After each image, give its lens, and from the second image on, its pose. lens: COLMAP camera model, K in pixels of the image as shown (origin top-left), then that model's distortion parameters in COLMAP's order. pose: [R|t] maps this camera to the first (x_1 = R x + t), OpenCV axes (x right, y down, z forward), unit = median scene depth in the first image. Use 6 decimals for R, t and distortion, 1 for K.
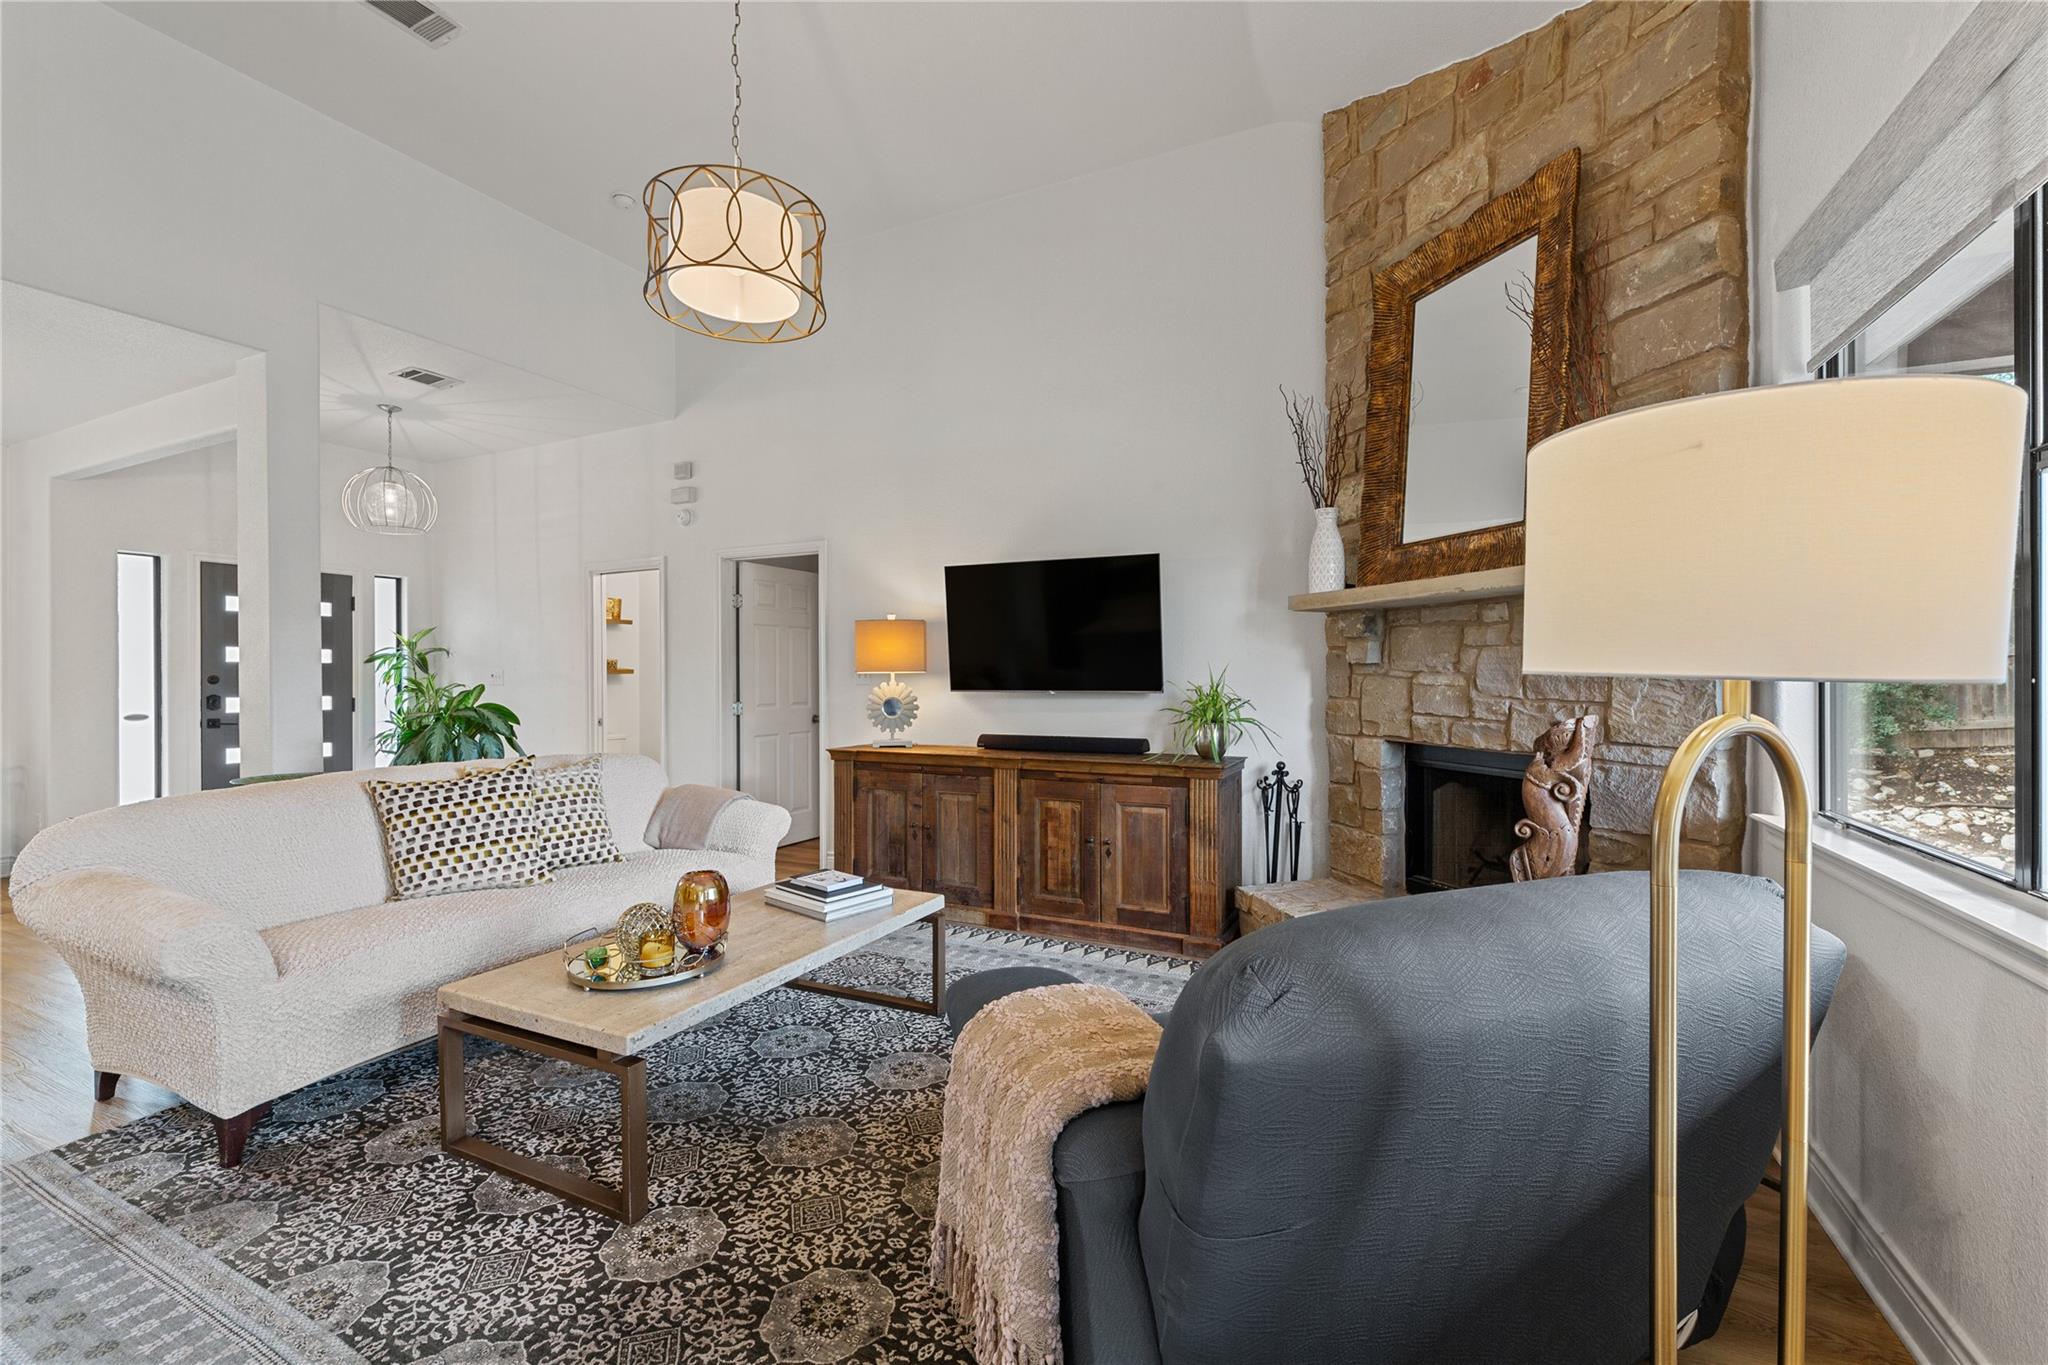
lens RADIAL K [[860.7, 0, 1029.1], [0, 860.7, 677.9], [0, 0, 1]] dist [0.000489, -0.000130]
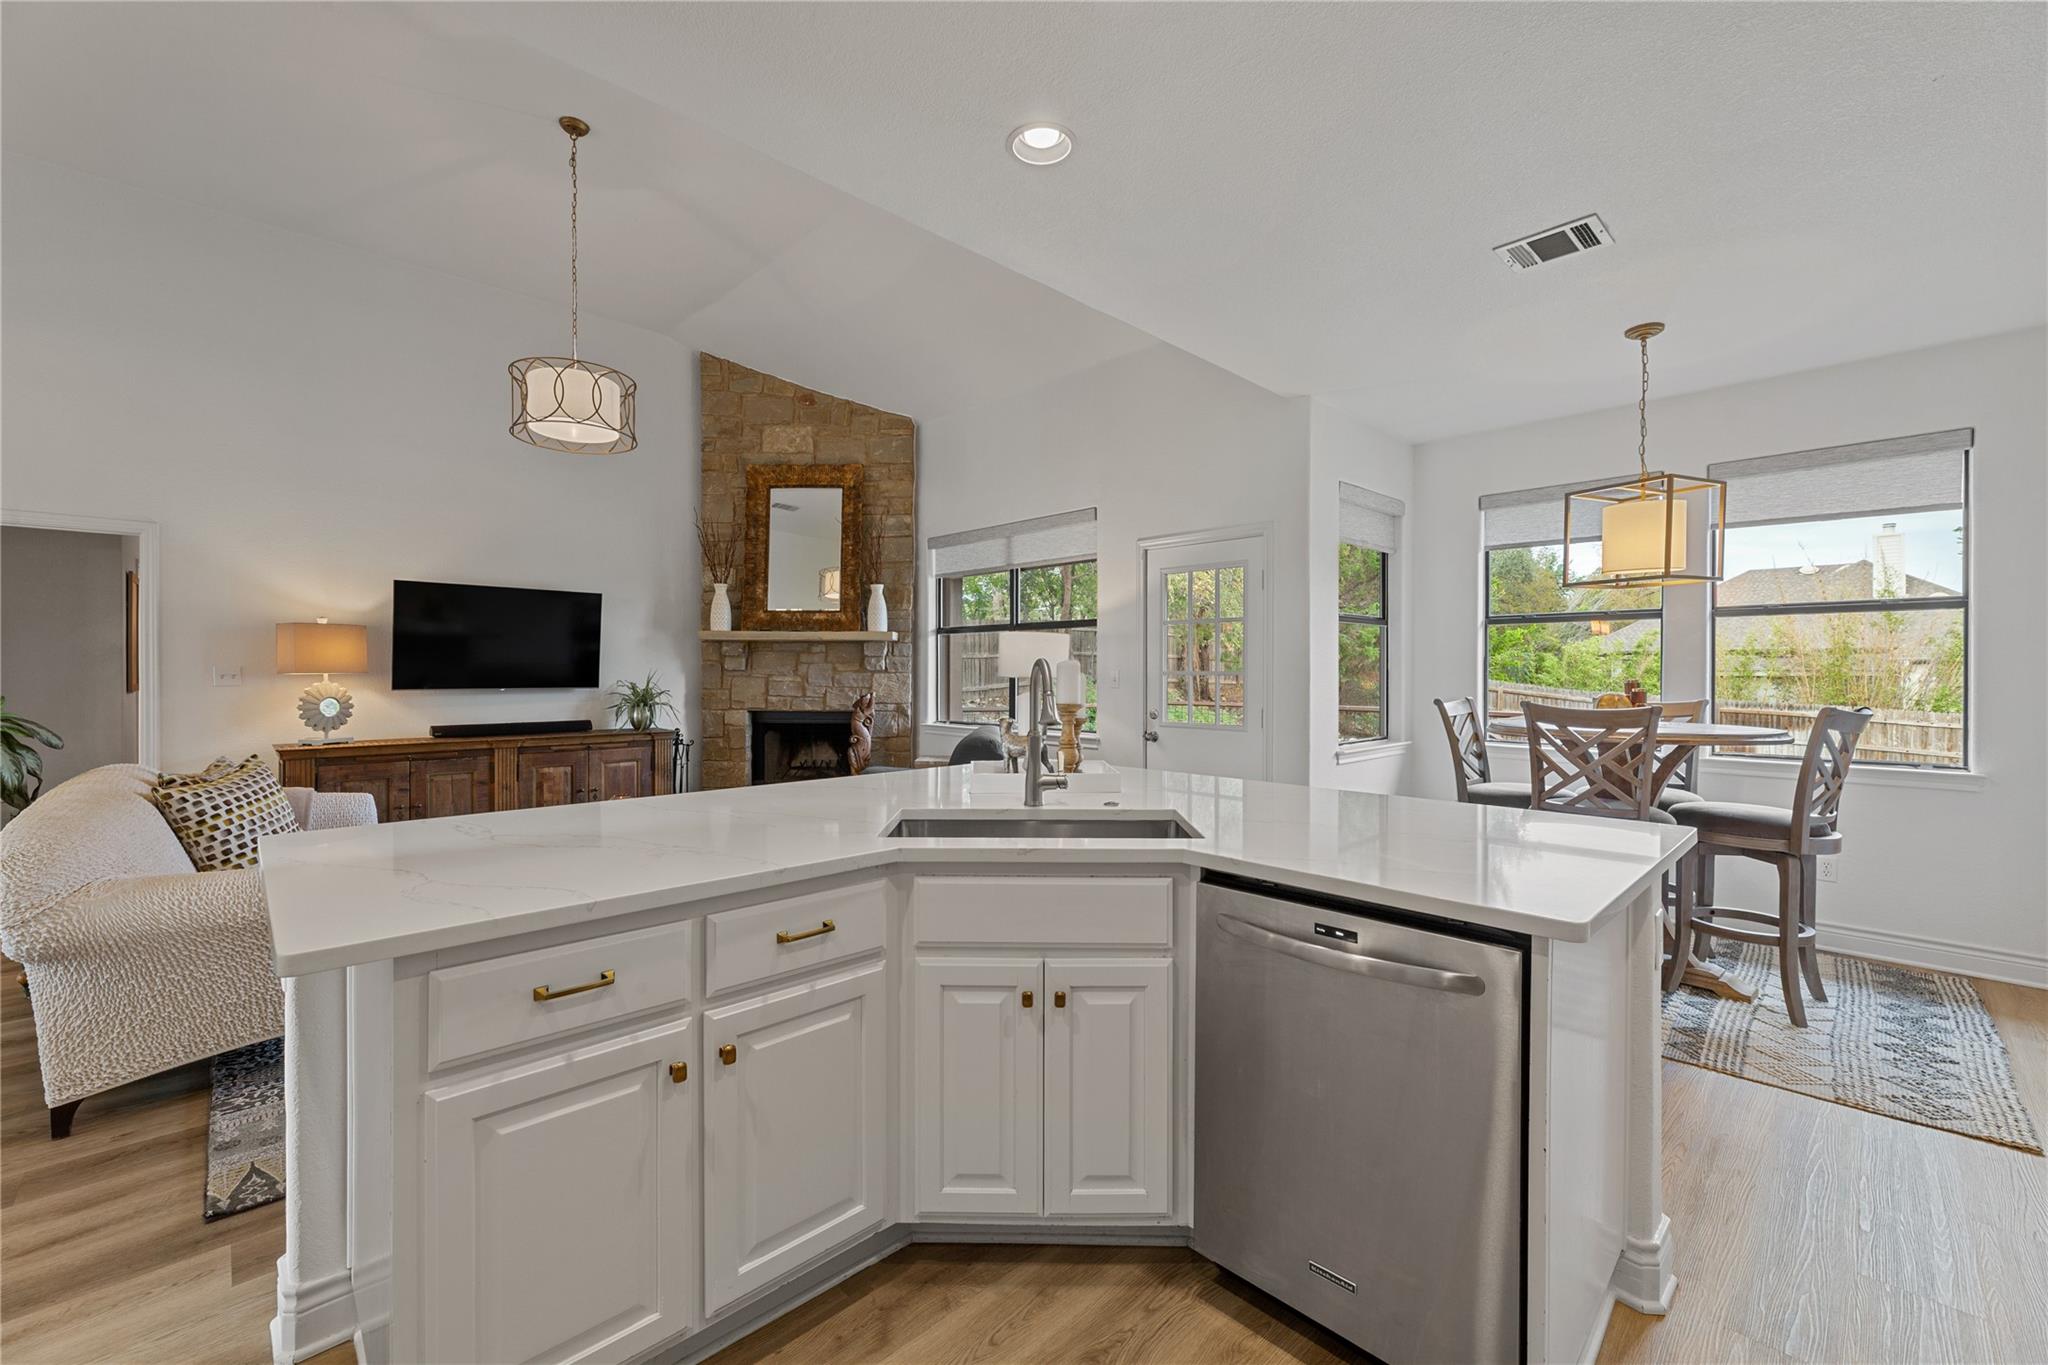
lens RADIAL K [[823.4, 0, 1023.0], [0, 823.4, 673.6], [0, 0, 1]] dist [0.001816, 0.000340]
pose [[0.346446, 0.002073, 0.938067, -1.093706], [0.000377, 0.999997, -0.002349, -0.004777], [-0.938070, 0.001167, 0.346445, -0.196503]]
